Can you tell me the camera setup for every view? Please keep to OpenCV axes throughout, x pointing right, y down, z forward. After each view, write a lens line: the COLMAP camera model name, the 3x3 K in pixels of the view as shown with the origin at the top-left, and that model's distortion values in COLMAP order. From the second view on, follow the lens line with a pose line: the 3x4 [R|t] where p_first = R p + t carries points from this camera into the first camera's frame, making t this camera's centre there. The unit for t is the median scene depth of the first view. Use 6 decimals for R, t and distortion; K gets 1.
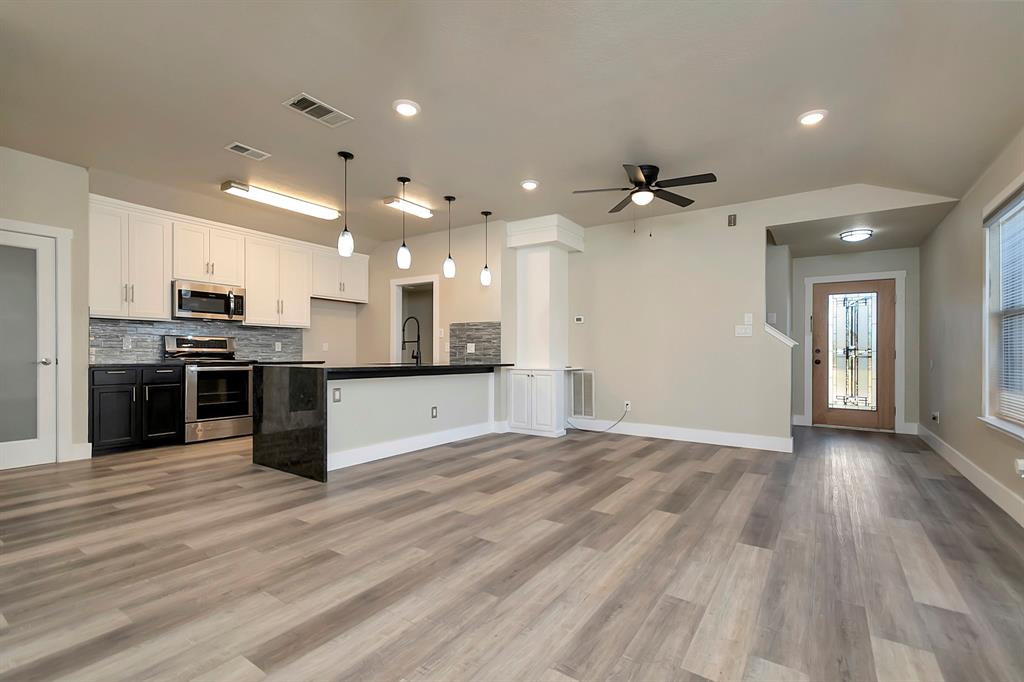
lens RADIAL K [[453.7, 0, 513.7], [0, 453.7, 357.4], [0, 0, 1]] dist [0.007610, -0.003192]
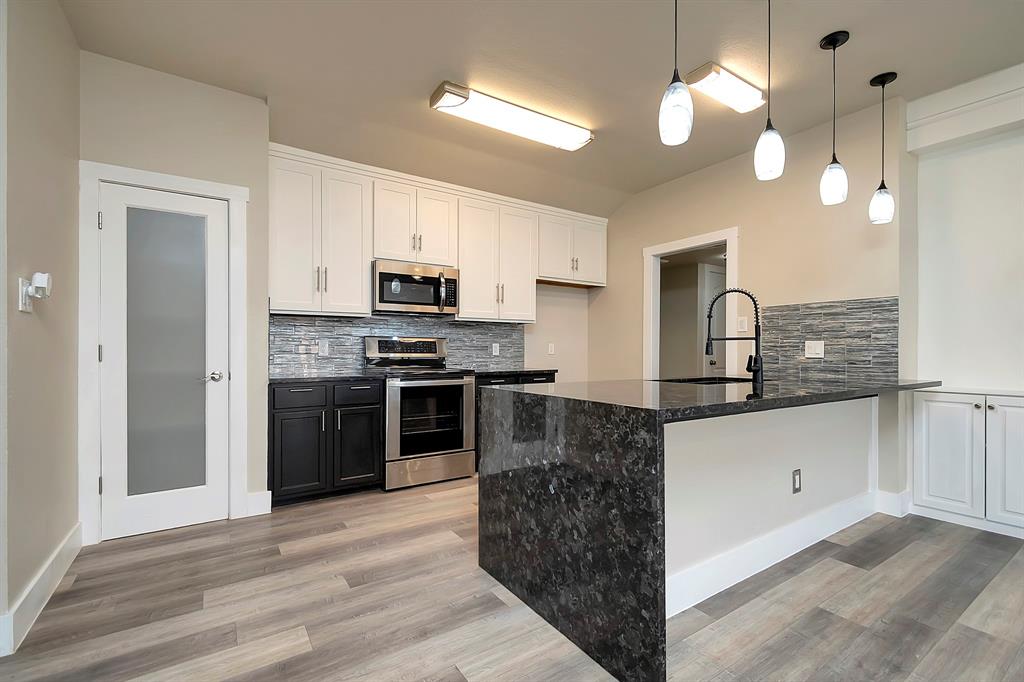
lens RADIAL K [[453.7, 0, 518.2], [0, 453.7, 351.0], [0, 0, 1]] dist [0.007610, -0.003192]
pose [[0.927392, -0.007691, -0.374012, -0.311440], [0.003482, 0.999923, -0.011928, -0.018090], [0.374075, 0.009760, 0.927347, 0.491298]]
